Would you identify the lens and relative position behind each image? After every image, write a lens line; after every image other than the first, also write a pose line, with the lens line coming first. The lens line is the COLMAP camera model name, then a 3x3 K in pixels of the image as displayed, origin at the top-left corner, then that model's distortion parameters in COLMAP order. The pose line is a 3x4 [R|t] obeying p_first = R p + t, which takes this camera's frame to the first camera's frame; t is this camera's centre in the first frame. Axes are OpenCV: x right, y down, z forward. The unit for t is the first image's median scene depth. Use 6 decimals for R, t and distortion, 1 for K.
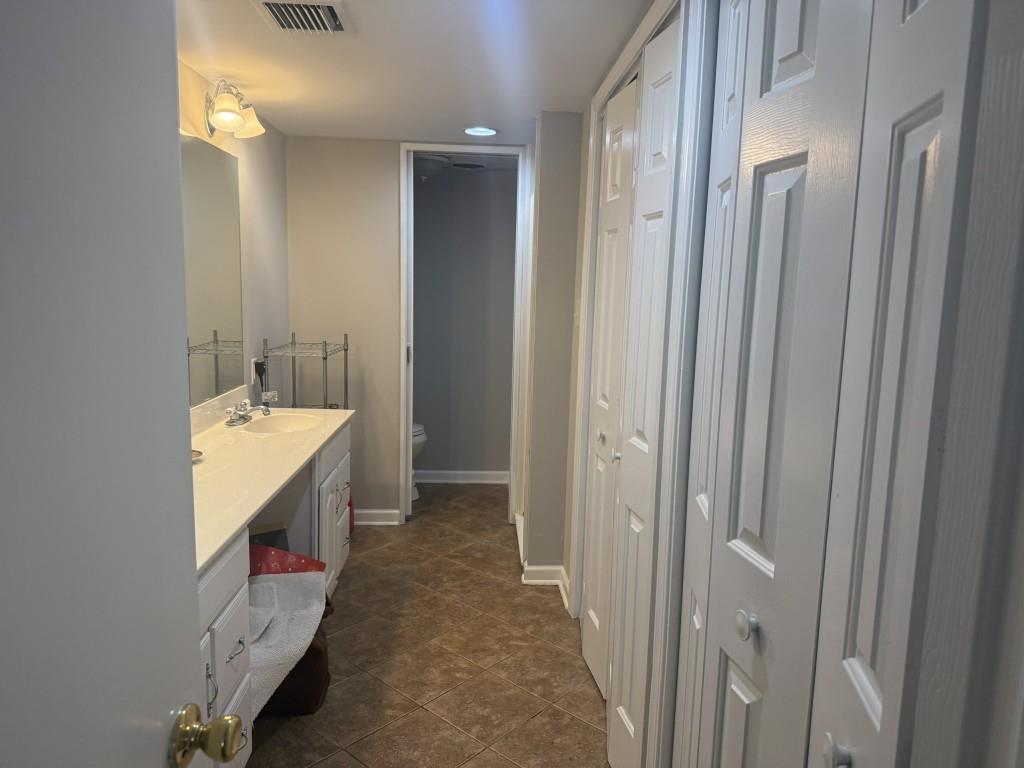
lens RADIAL K [[713.2, 0, 513.8], [0, 713.2, 377.1], [0, 0, 1]] dist [0.111338, -0.168574]
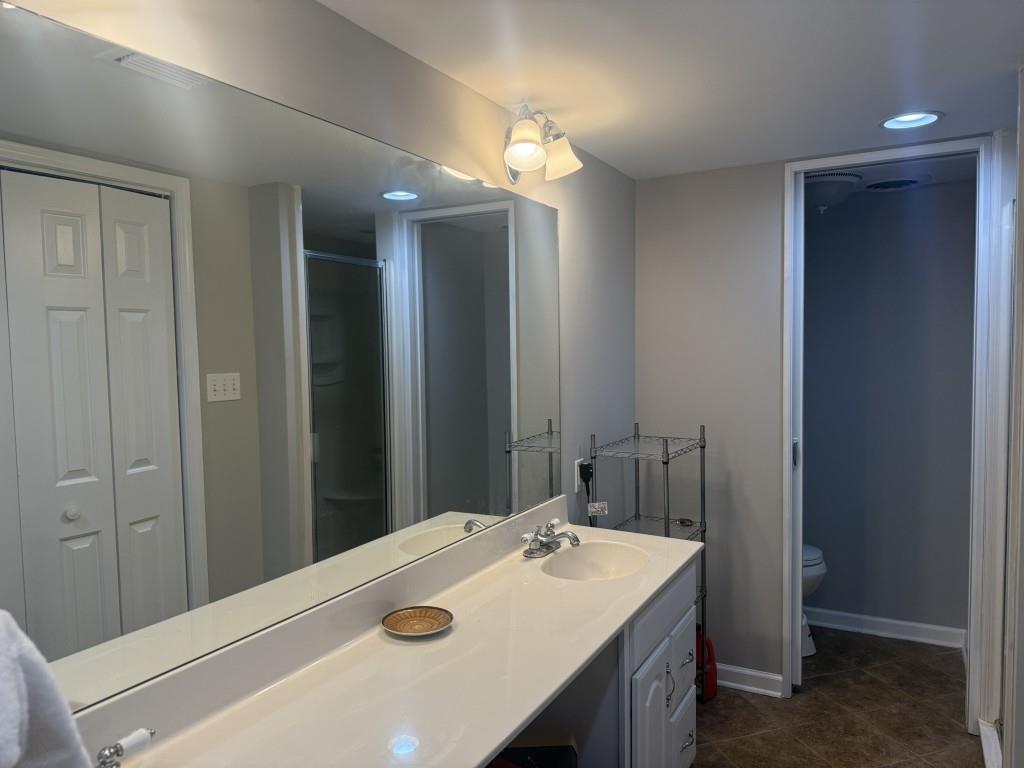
lens RADIAL K [[712.2, 0, 500.7], [0, 712.2, 388.0], [0, 0, 1]] dist [0.053769, -0.070727]
pose [[0.845024, -0.010644, -0.534622, -0.014157], [-0.030716, 0.997185, -0.068403, -0.040450], [0.533845, 0.074223, 0.842319, 0.252846]]
